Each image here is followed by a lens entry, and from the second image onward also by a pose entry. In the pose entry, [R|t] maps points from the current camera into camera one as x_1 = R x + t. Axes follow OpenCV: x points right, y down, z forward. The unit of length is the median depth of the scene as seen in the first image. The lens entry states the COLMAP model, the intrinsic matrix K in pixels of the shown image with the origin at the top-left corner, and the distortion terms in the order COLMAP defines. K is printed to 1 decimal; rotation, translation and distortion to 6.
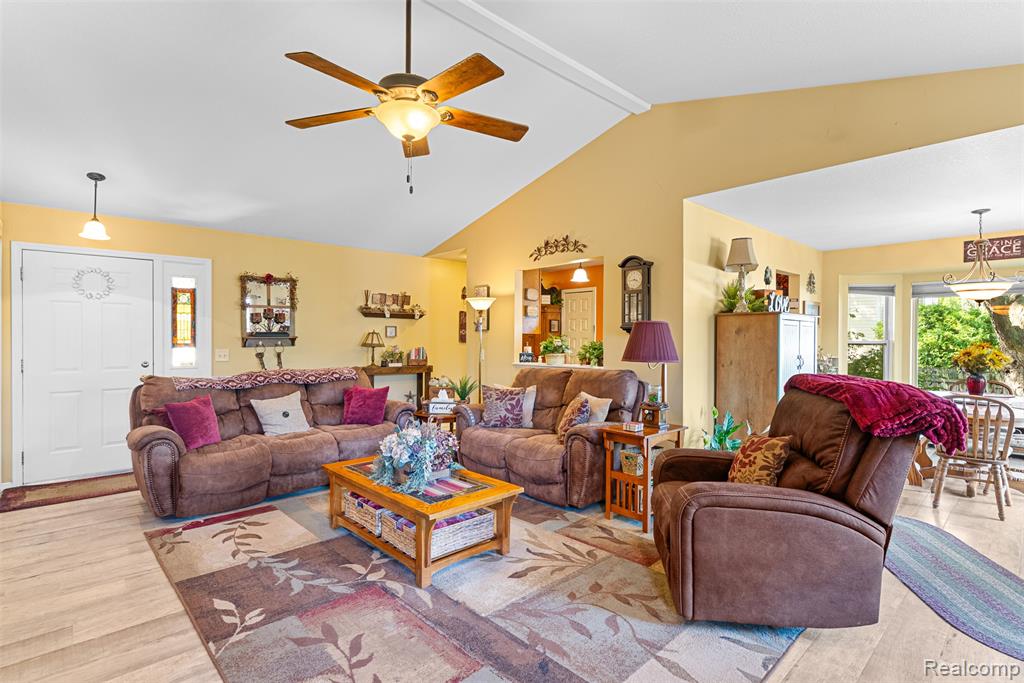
lens RADIAL K [[487.4, 0, 514.2], [0, 487.4, 341.1], [0, 0, 1]] dist [-0.001041, -0.000110]
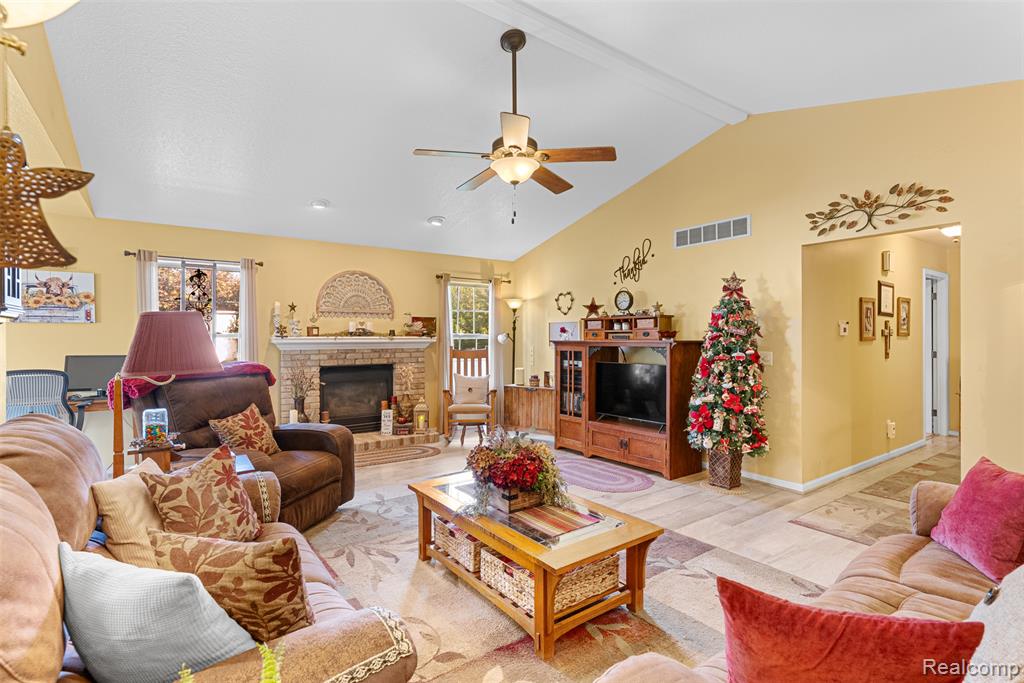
lens RADIAL K [[487.4, 0, 513.6], [0, 487.4, 338.7], [0, 0, 1]] dist [-0.001041, -0.000110]
pose [[-0.992293, -0.001009, 0.123907, -0.370109], [0.000648, 0.999911, 0.013333, -0.016768], [-0.123910, 0.013311, -0.992204, 2.257766]]
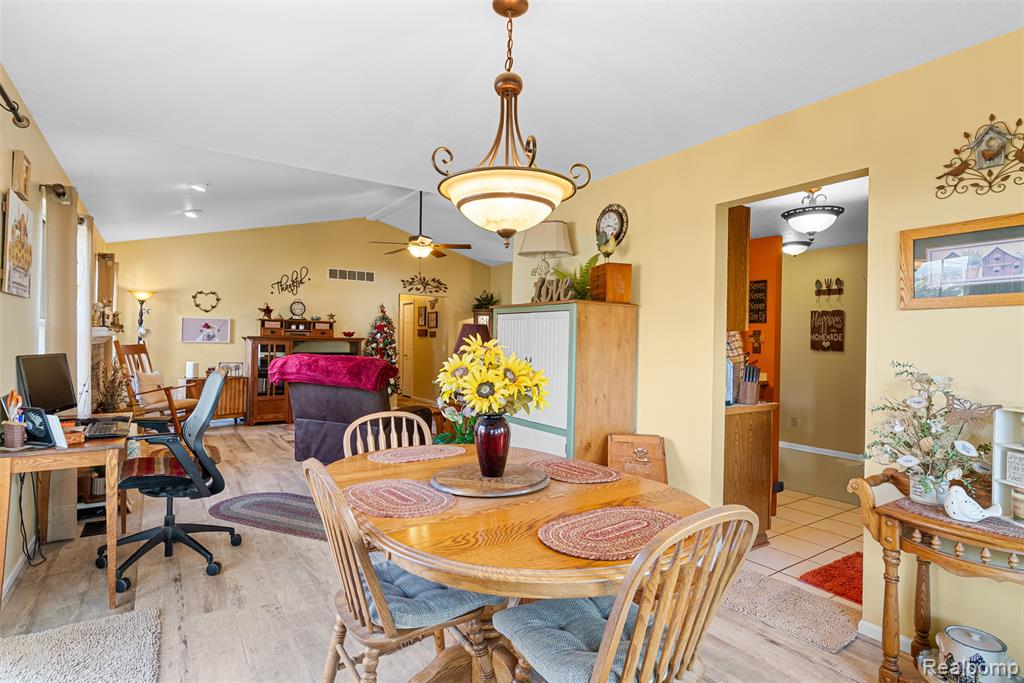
lens RADIAL K [[505.4, 0, 511.1], [0, 505.4, 344.0], [0, 0, 1]] dist [-0.004664, -0.000188]
pose [[-0.143062, -0.003317, -0.989708, 2.300066], [-0.028057, 0.999606, 0.000705, 0.023729], [0.989316, 0.027869, -0.143098, 1.820992]]
